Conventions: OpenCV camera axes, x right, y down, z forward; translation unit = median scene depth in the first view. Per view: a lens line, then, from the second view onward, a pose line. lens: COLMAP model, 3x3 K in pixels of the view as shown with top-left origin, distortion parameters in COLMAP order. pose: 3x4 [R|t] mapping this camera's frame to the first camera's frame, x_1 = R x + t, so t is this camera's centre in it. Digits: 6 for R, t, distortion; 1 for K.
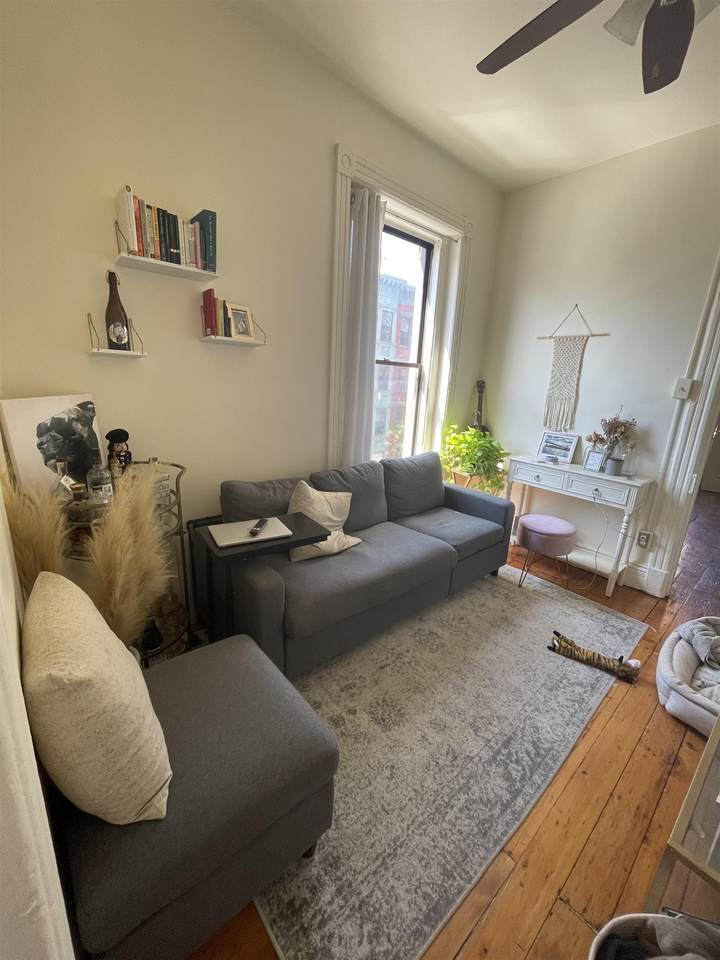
lens RADIAL K [[388.2, 0, 361.0], [0, 388.2, 479.1], [0, 0, 1]] dist [-0.002311, -0.000169]
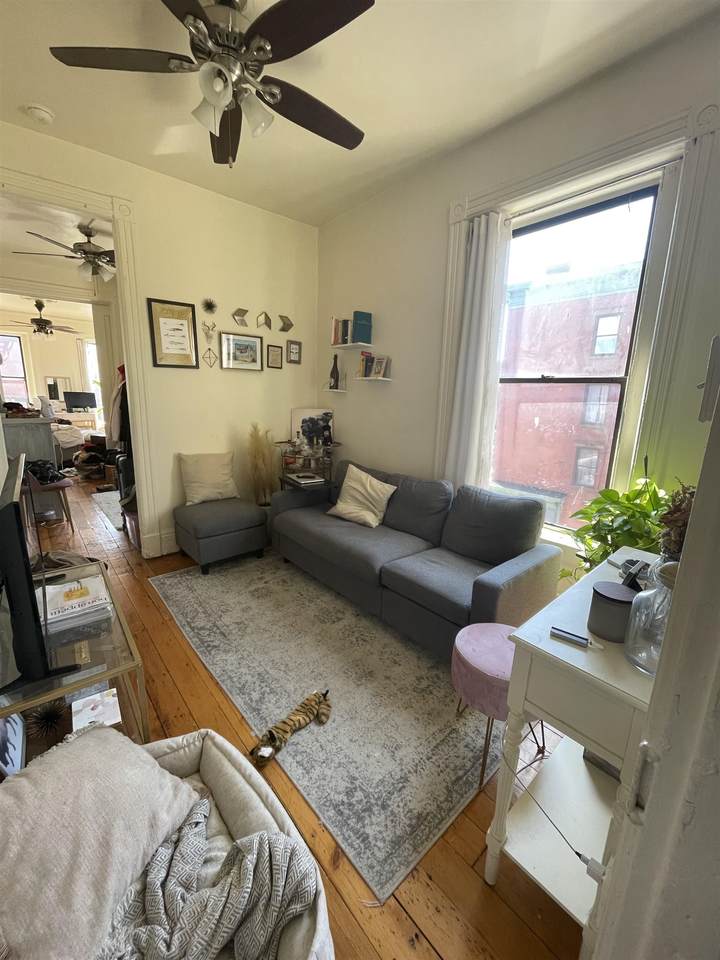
lens RADIAL K [[388.2, 0, 359.2], [0, 388.2, 480.4], [0, 0, 1]] dist [-0.002311, -0.000169]
pose [[-0.002707, 0.166696, -0.986005, 1.595776], [-0.270067, 0.949248, 0.161224, -0.235102], [0.962838, 0.266723, 0.042450, 1.175599]]
